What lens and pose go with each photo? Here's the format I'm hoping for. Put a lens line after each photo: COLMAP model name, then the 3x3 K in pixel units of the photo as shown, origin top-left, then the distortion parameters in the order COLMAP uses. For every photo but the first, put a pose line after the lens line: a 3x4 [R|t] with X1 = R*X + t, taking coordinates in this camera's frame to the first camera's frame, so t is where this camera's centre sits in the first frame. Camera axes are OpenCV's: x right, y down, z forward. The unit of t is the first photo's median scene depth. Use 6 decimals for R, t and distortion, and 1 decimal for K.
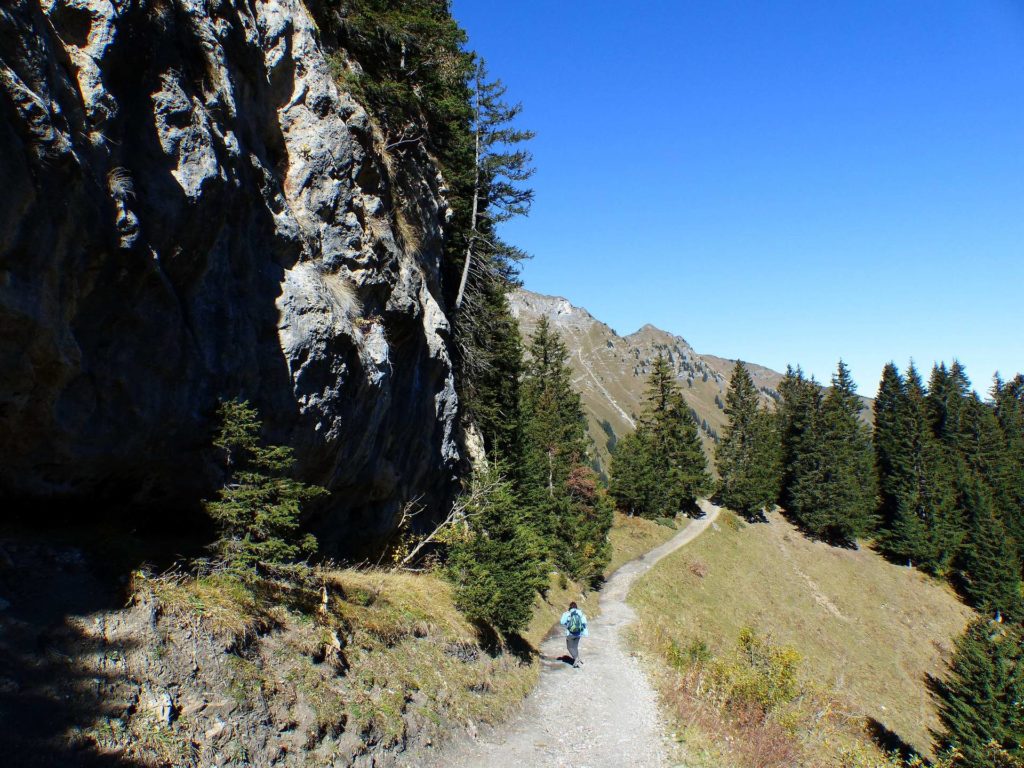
lens RADIAL K [[758.0, 0, 514.6], [0, 758.0, 384.5], [0, 0, 1]] dist [-0.034299, 0.001028]
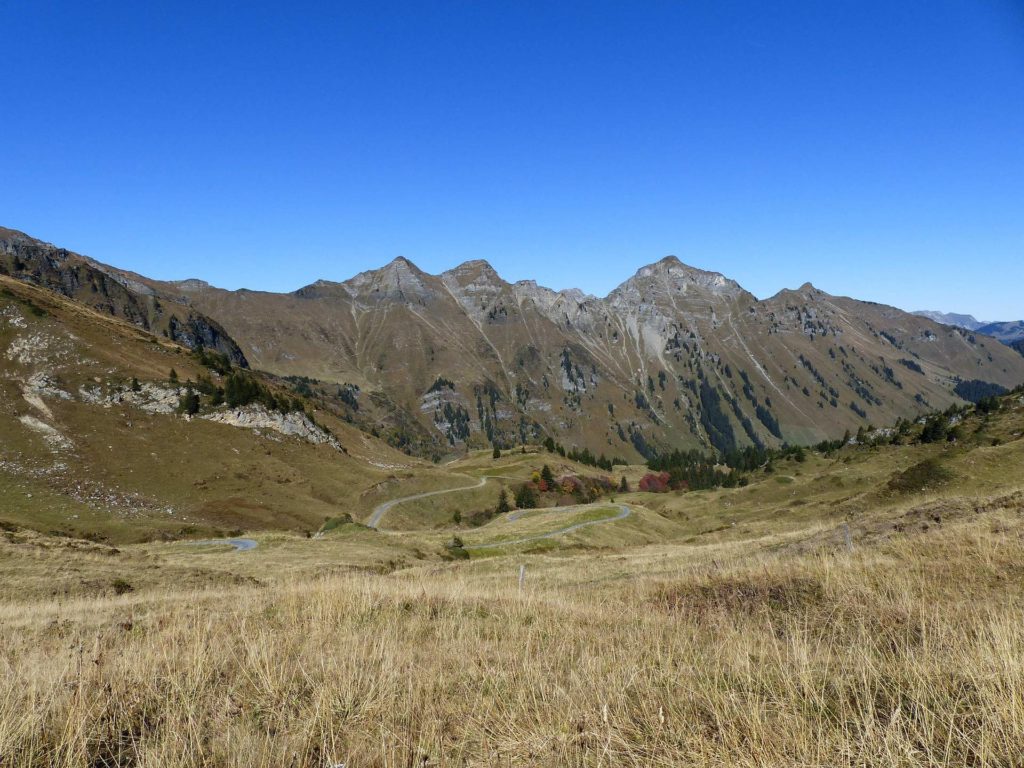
lens RADIAL K [[758.0, 0, 513.9], [0, 758.0, 377.9], [0, 0, 1]] dist [-0.034299, 0.001028]
pose [[0.979090, 0.029738, -0.201244, -0.019908], [-0.002365, 0.990855, 0.134914, -0.111871], [0.203415, -0.131617, 0.970206, -0.441538]]
